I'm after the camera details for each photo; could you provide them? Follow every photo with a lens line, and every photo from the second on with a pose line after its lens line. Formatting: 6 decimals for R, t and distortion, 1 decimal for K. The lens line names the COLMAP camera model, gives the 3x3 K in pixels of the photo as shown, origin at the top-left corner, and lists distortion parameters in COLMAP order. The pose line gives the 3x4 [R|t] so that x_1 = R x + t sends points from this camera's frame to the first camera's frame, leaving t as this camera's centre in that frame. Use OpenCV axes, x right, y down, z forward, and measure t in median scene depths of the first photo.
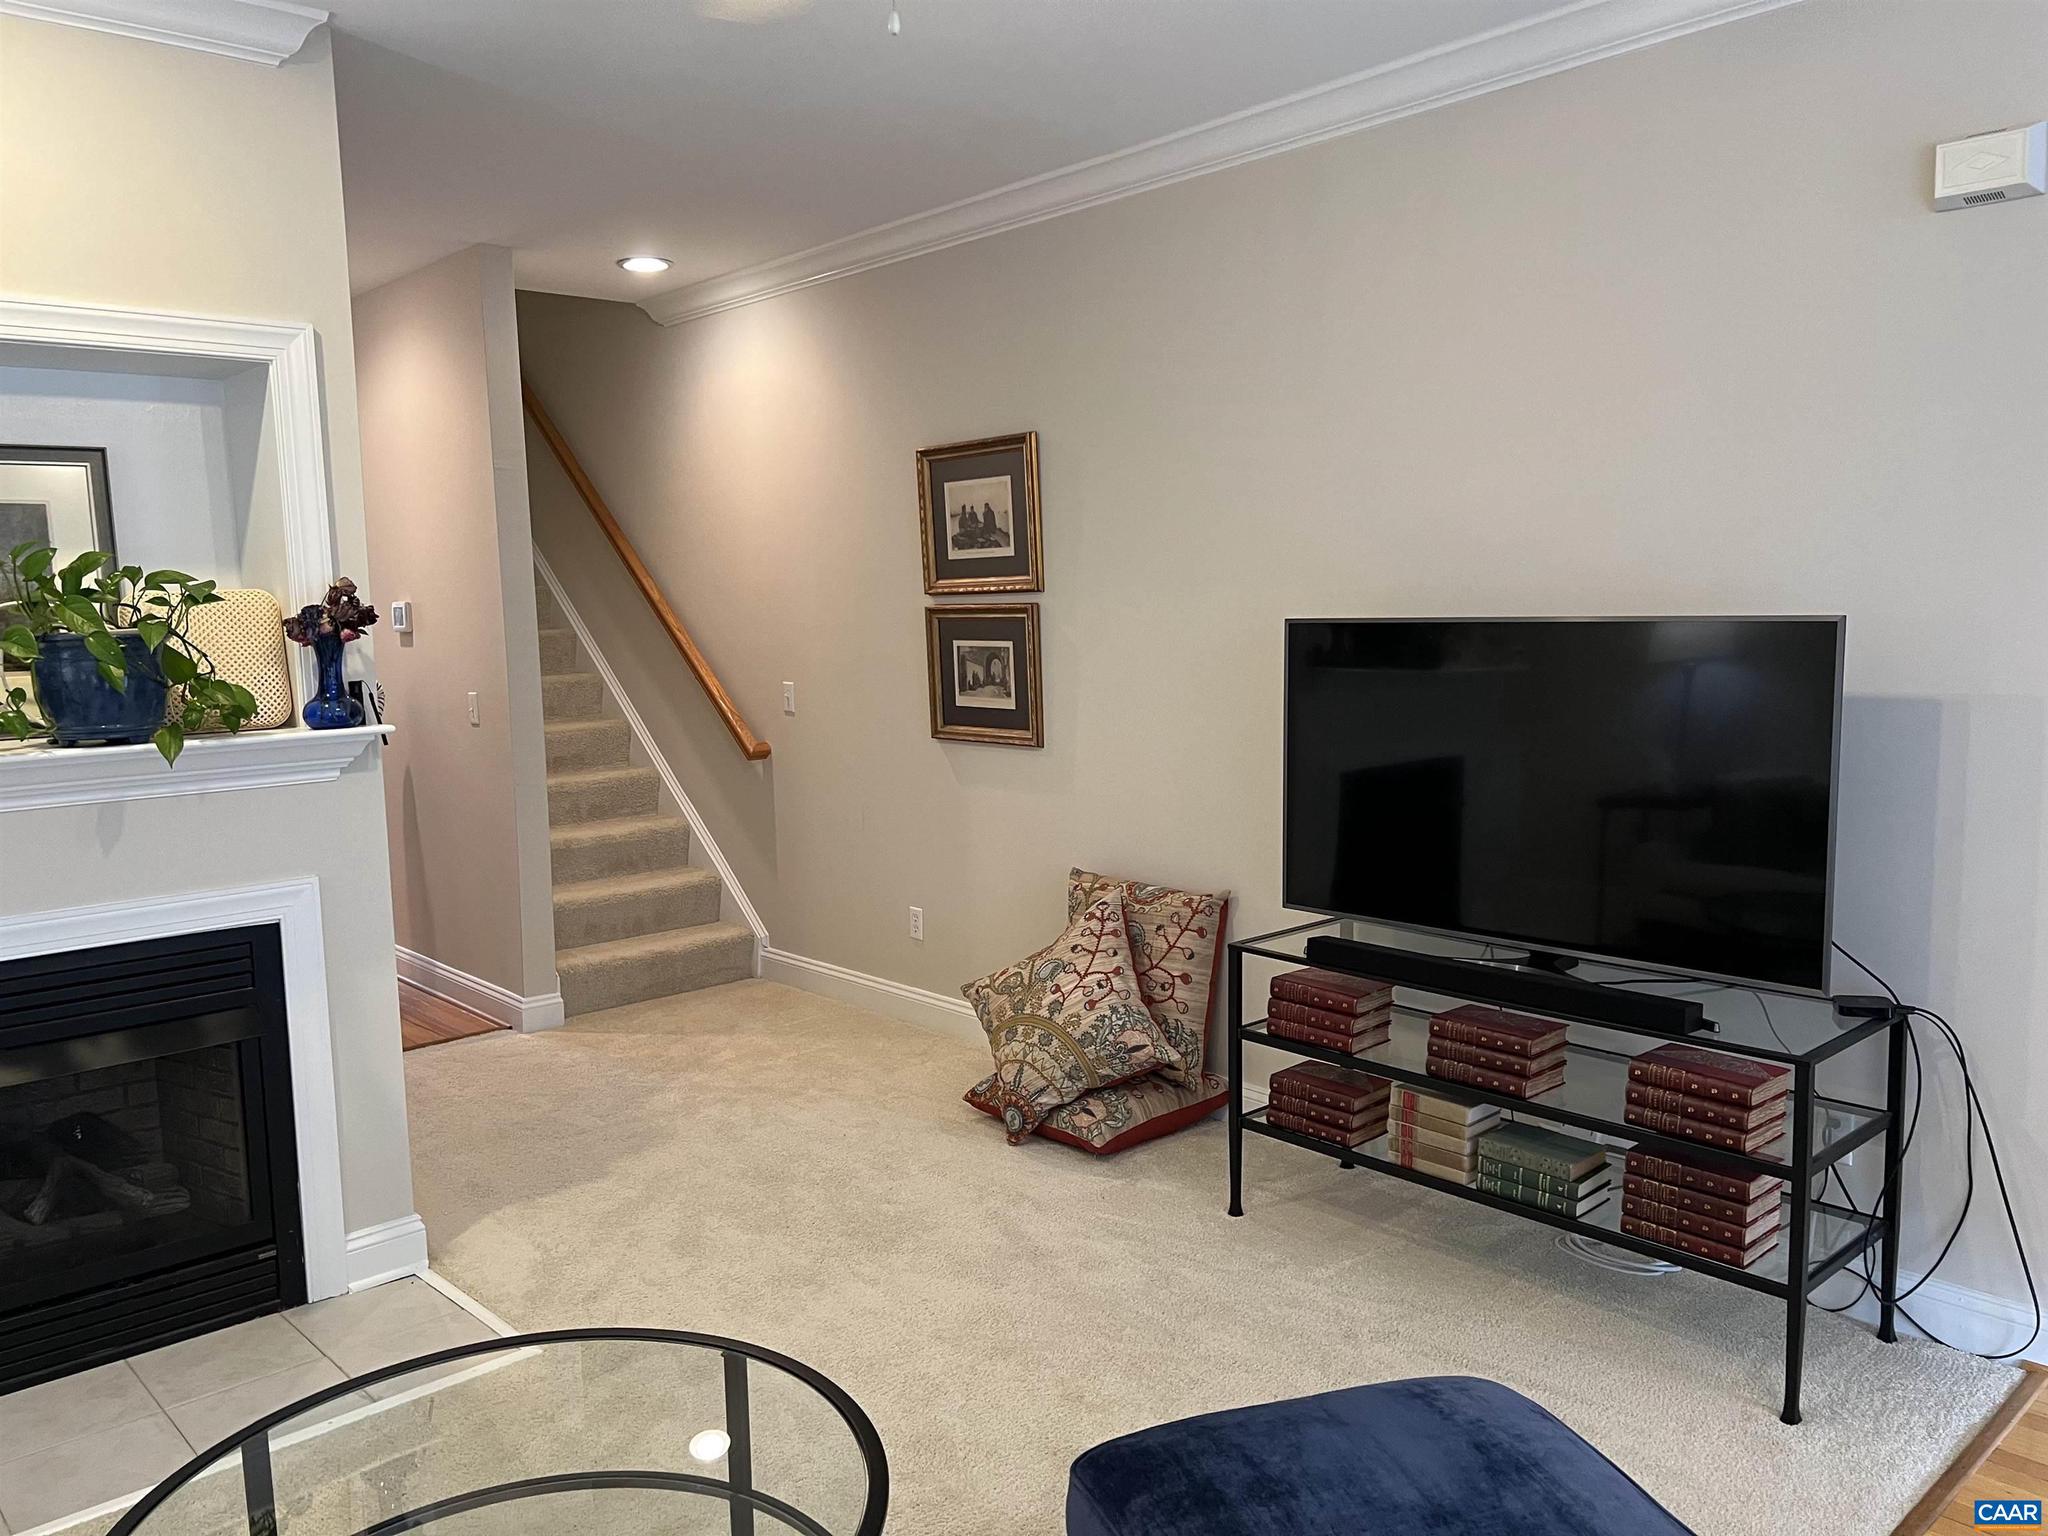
lens RADIAL K [[1540.9, 0, 1059.8], [0, 1540.9, 795.3], [0, 0, 1]] dist [0.056409, -0.071721]
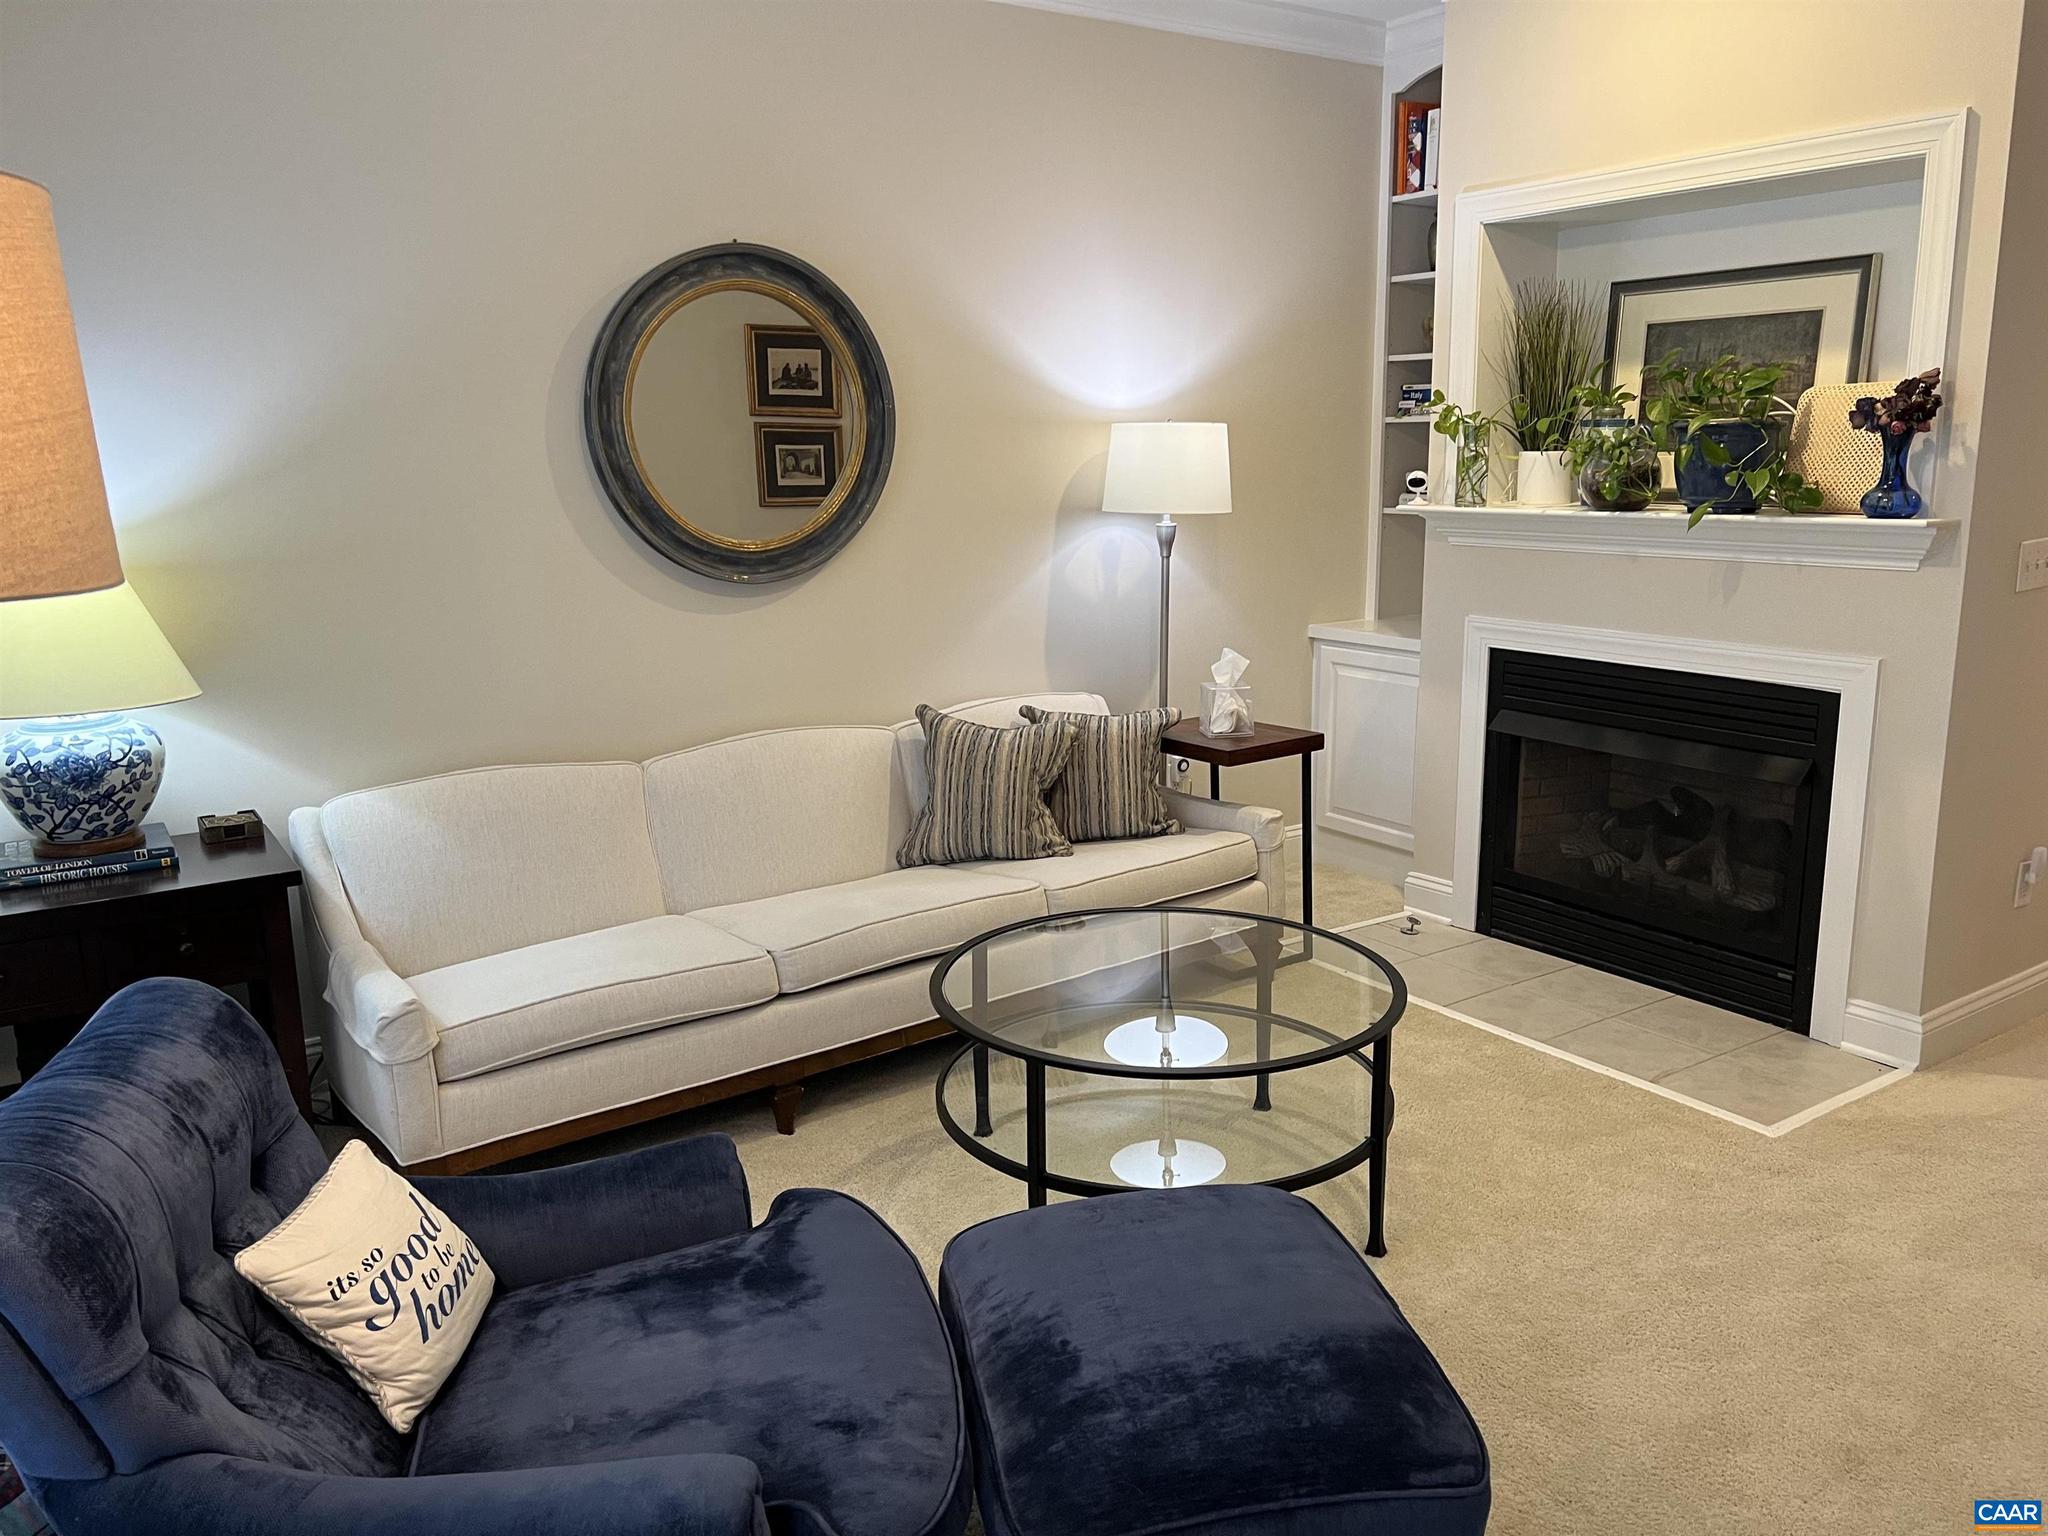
lens RADIAL K [[1540.9, 0, 1065.8], [0, 1540.9, 756.1], [0, 0, 1]] dist [0.056409, -0.071721]
pose [[-0.144899, 0.226605, -0.963148, 1.626984], [-0.104485, 0.964474, 0.242636, -0.213849], [0.983914, 0.135792, -0.116074, 1.526806]]
